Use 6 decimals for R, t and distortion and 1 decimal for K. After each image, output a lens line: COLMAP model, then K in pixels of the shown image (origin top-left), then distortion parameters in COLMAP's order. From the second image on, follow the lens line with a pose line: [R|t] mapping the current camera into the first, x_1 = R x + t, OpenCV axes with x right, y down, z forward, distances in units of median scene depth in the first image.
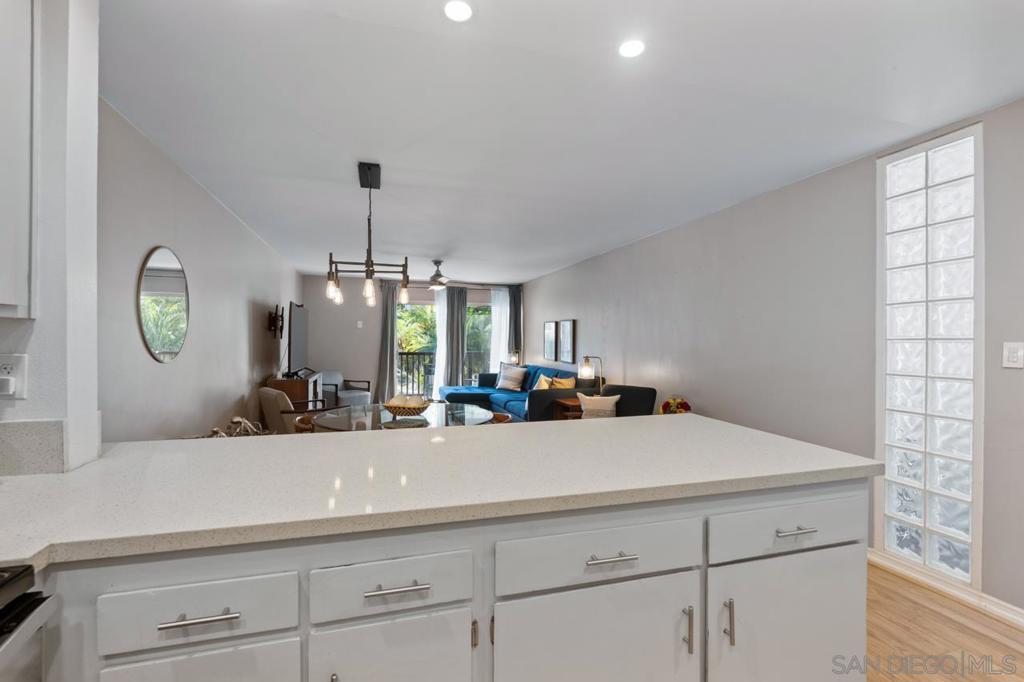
lens RADIAL K [[451.0, 0, 510.0], [0, 451.0, 339.7], [0, 0, 1]] dist [-0.003406, 0.000196]
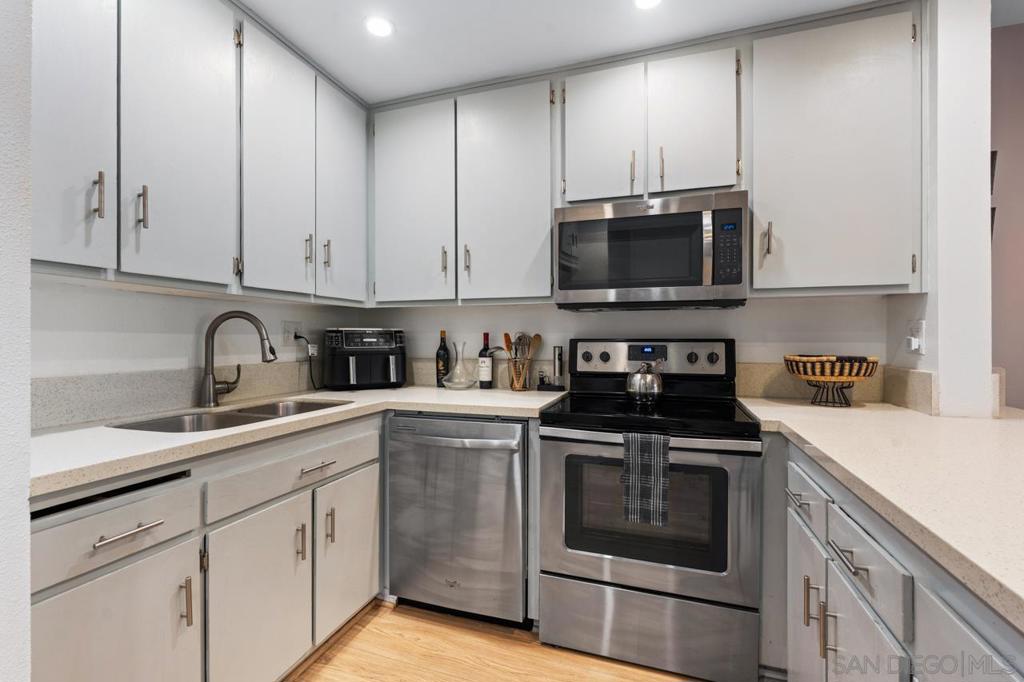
lens RADIAL K [[451.0, 0, 510.0], [0, 451.0, 339.7], [0, 0, 1]] dist [-0.003406, 0.000196]
pose [[-0.574680, -0.001938, -0.818376, 0.130947], [-0.004740, 0.999988, 0.000961, 0.016930], [0.818365, 0.004432, -0.574682, 0.137440]]
